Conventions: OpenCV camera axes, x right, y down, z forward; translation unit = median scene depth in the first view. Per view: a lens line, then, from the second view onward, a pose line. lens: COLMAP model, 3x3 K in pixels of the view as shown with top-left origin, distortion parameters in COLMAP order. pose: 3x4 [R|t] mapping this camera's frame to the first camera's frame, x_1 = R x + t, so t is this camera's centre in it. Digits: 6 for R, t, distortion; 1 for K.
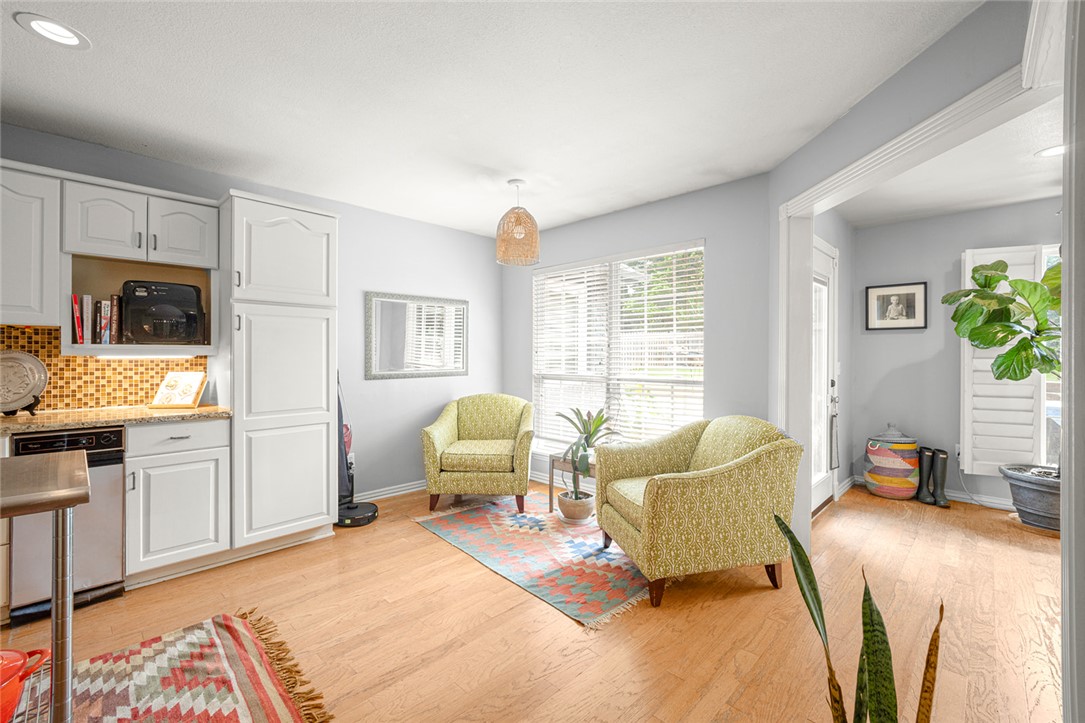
lens RADIAL K [[472.1, 0, 540.5], [0, 472.1, 348.5], [0, 0, 1]] dist [-0.010051, 0.000118]
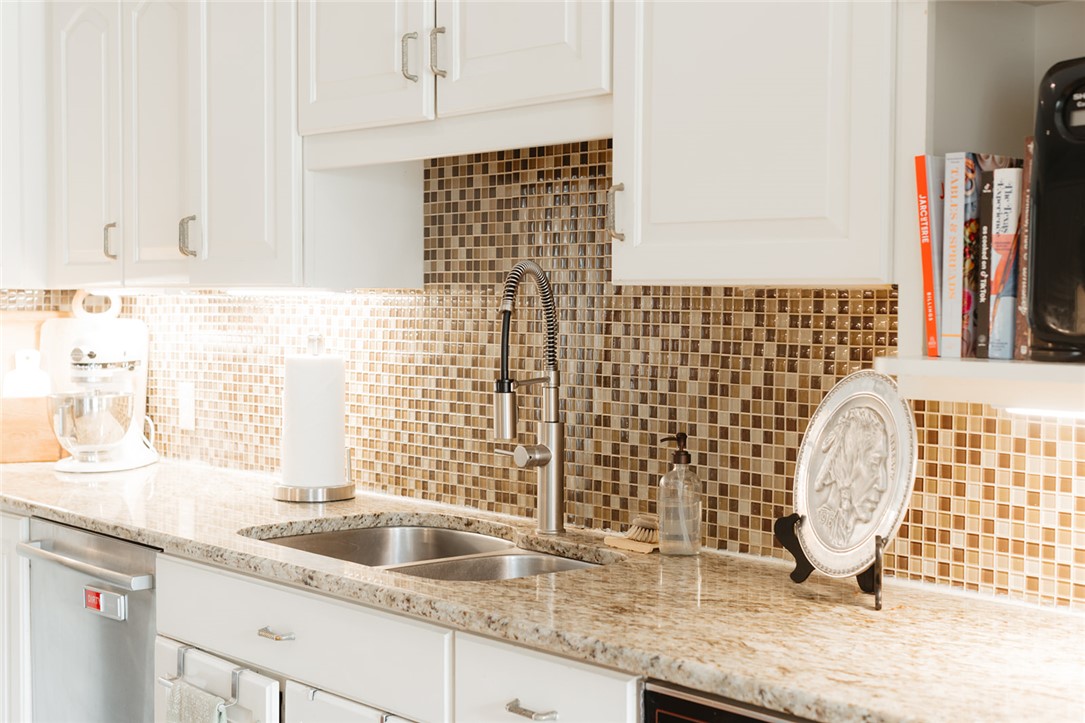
lens RADIAL K [[1586.5, 0, 542.5], [0, 1586.5, 361.5], [0, 0, 1]] dist [0.003487, 0.032048]
pose [[-0.102101, 0.038259, -0.994038, -0.097773], [0.007822, 0.999260, 0.037656, -0.030376], [0.994743, -0.003931, -0.102325, 0.674929]]
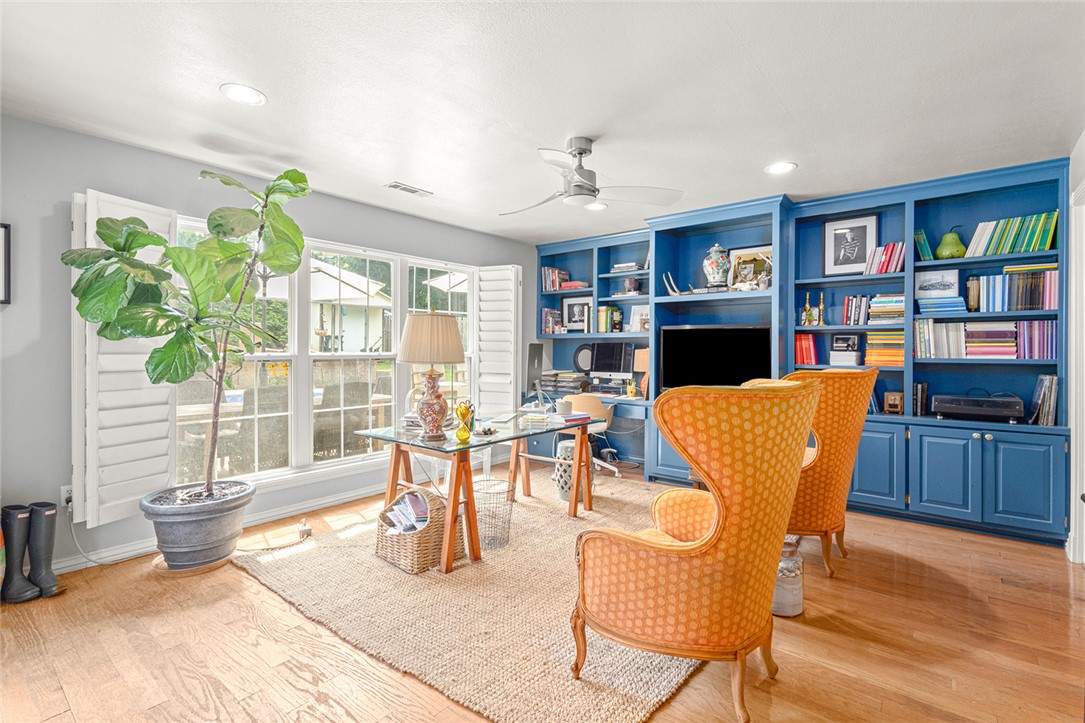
lens RADIAL K [[500.1, 0, 542.1], [0, 500.1, 357.9], [0, 0, 1]] dist [0.004228, -0.000121]
pose [[-0.076525, -0.017694, 0.996911, 0.181451], [-0.013334, 0.999771, 0.016721, 0.006664], [-0.996979, -0.012013, -0.076743, 0.487728]]
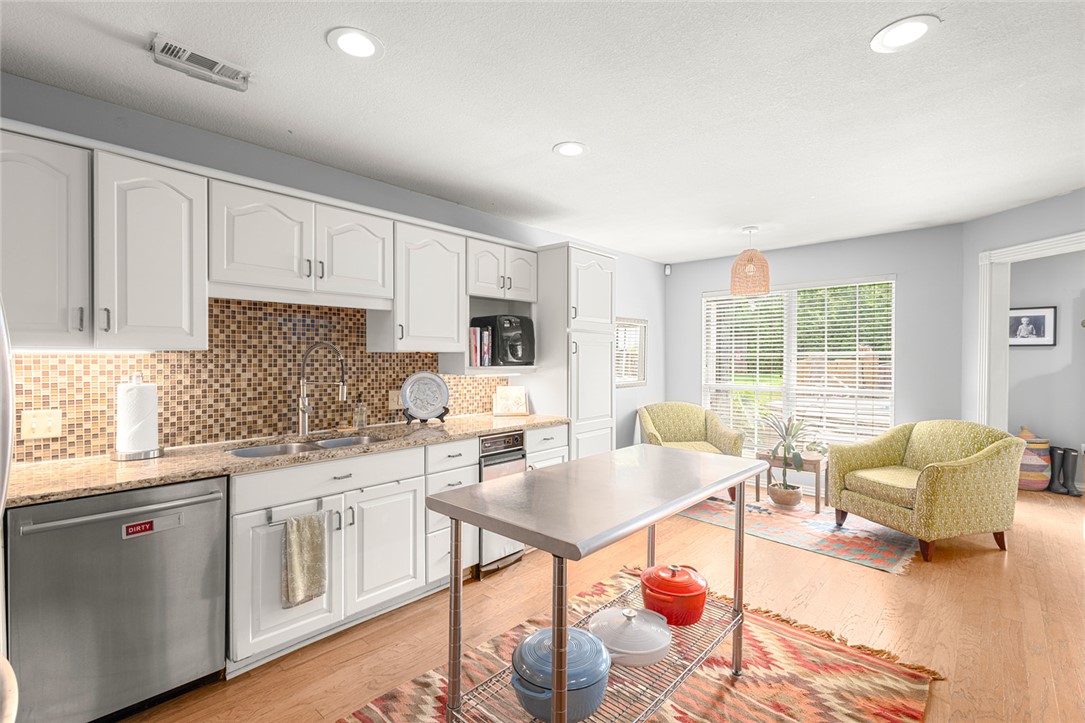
lens RADIAL K [[500.1, 0, 542.1], [0, 500.1, 357.9], [0, 0, 1]] dist [0.004228, -0.000121]
pose [[0.999540, -0.000177, 0.030324, -0.642893], [-0.000272, 0.999891, 0.014788, -0.039797], [-0.030324, -0.014789, 0.999431, -0.281374]]
